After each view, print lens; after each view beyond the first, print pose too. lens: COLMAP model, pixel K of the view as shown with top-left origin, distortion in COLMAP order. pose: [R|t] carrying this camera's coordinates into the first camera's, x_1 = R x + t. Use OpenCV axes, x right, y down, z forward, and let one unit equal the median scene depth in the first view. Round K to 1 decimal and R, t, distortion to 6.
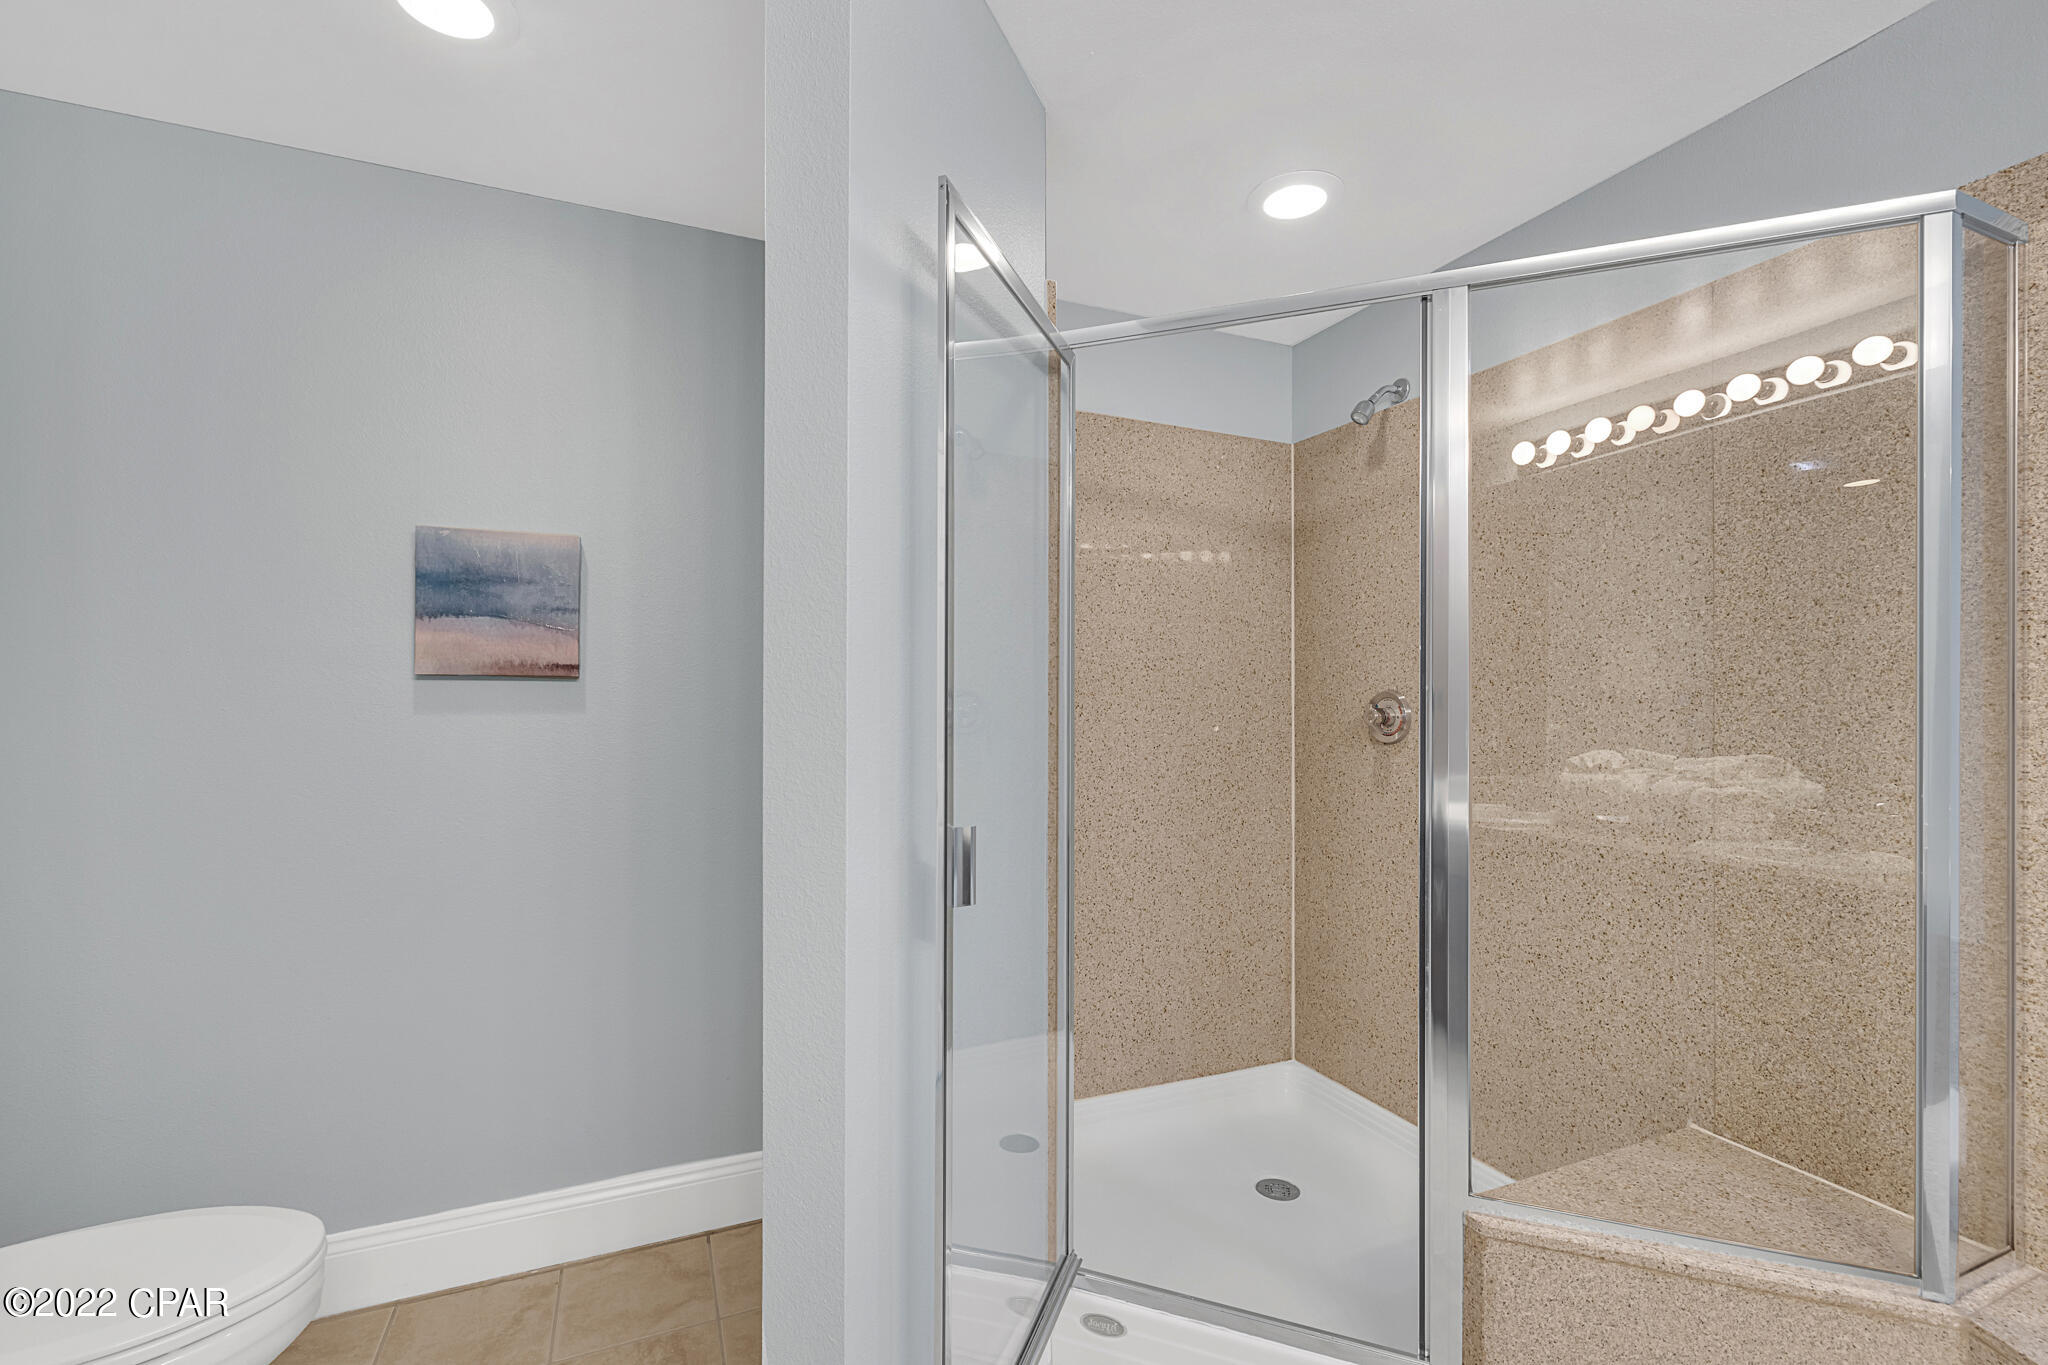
lens RADIAL K [[892.1, 0, 1031.6], [0, 892.1, 696.4], [0, 0, 1]] dist [0.001626, -0.000035]
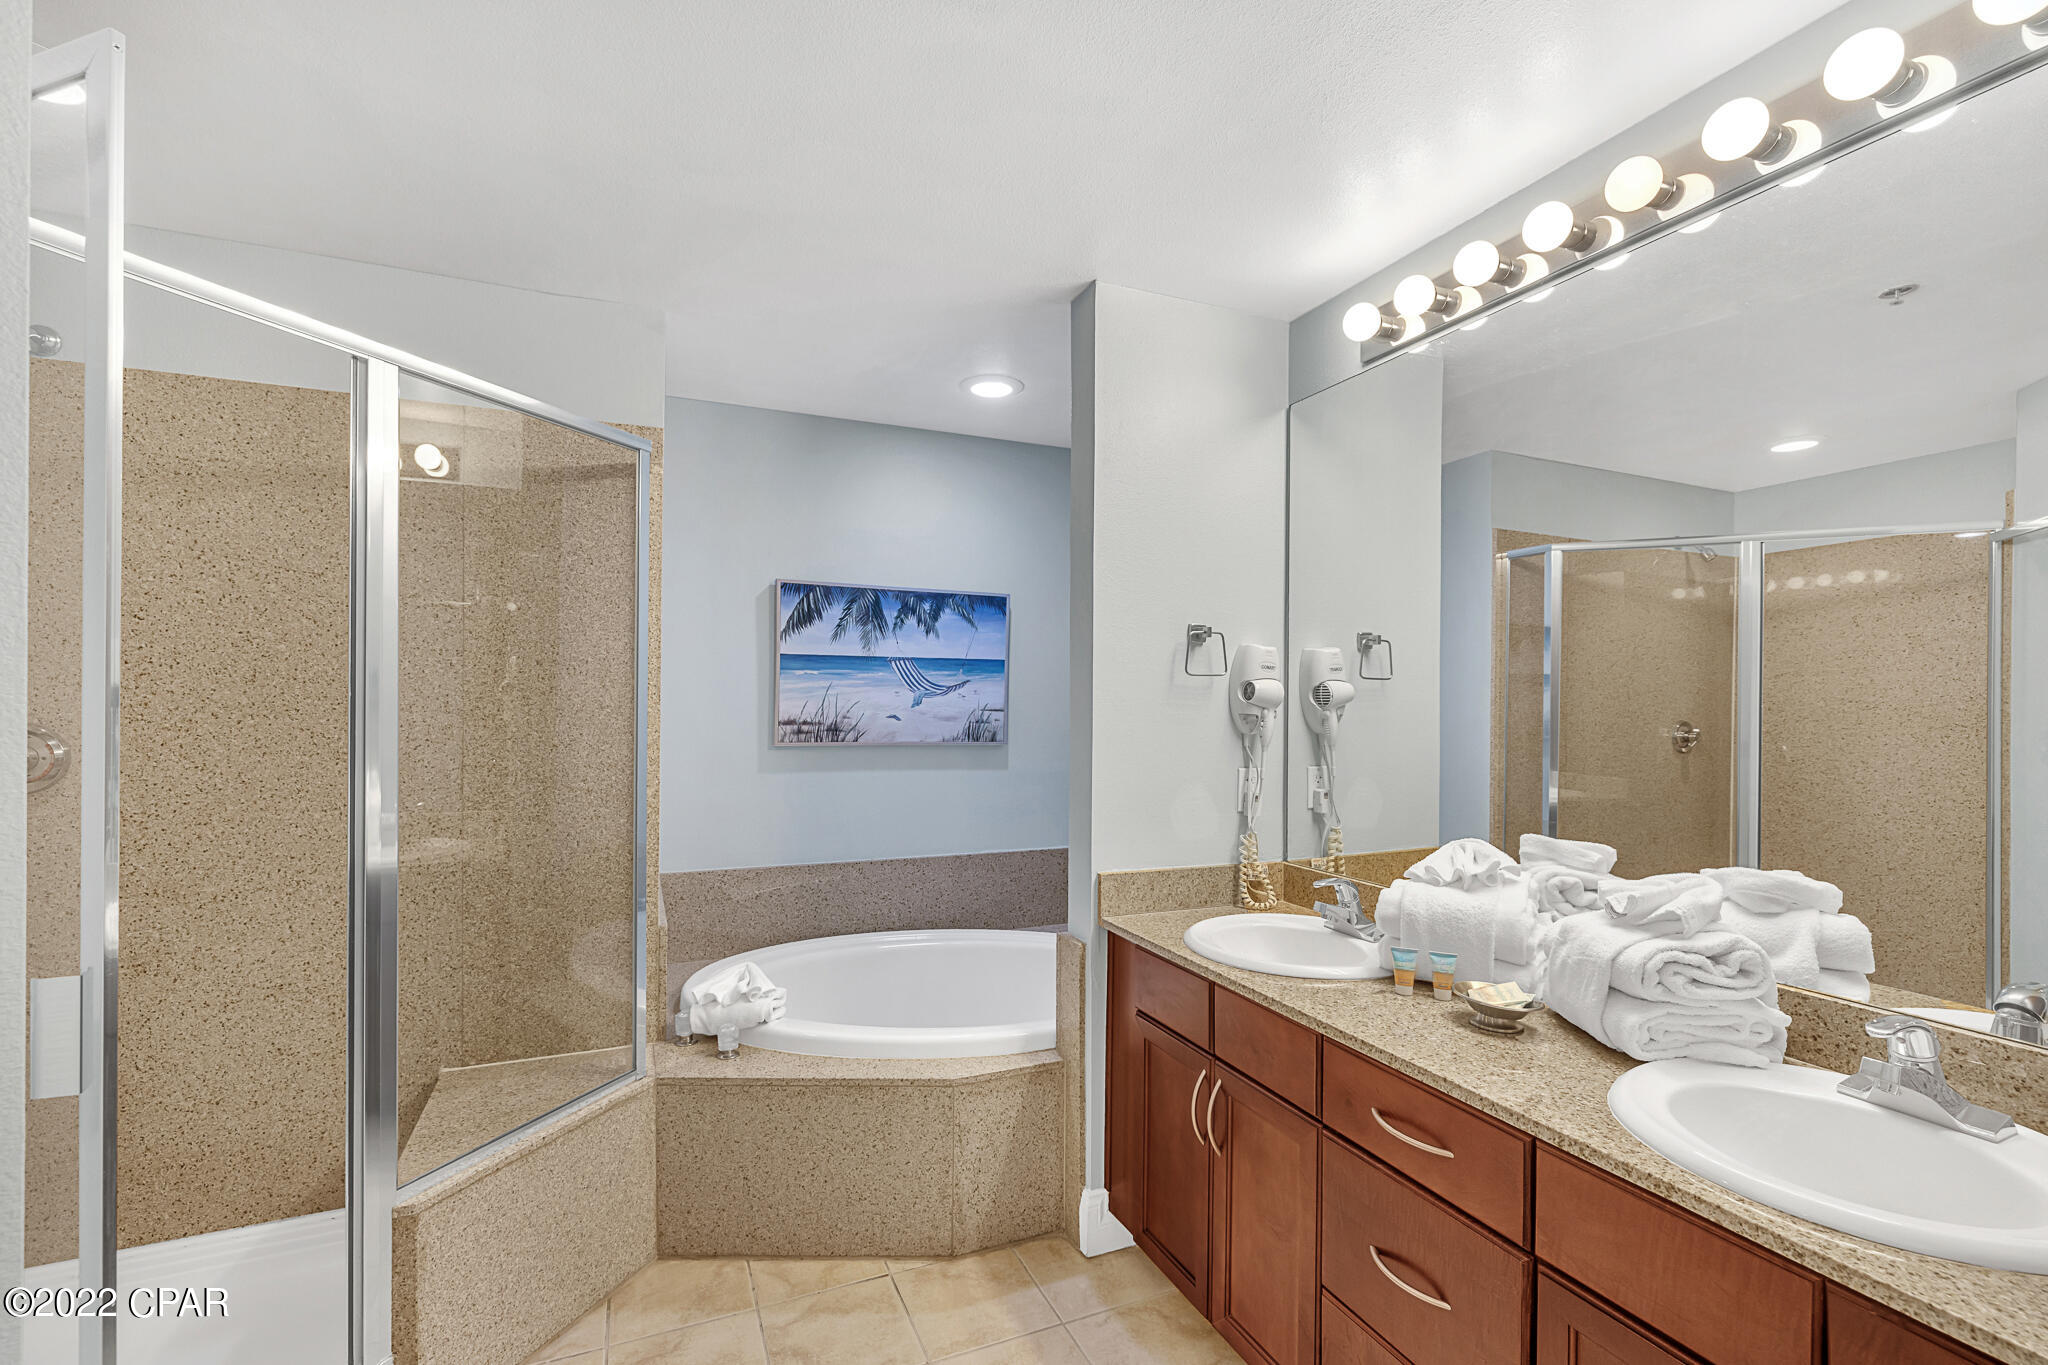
lens RADIAL K [[892.1, 0, 1031.6], [0, 892.1, 696.4], [0, 0, 1]] dist [0.001626, -0.000035]
pose [[-0.008628, 0.003323, 0.999957, -0.547372], [-0.005754, 0.999978, -0.003373, -0.047541], [-0.999946, -0.005783, -0.008609, 0.196316]]
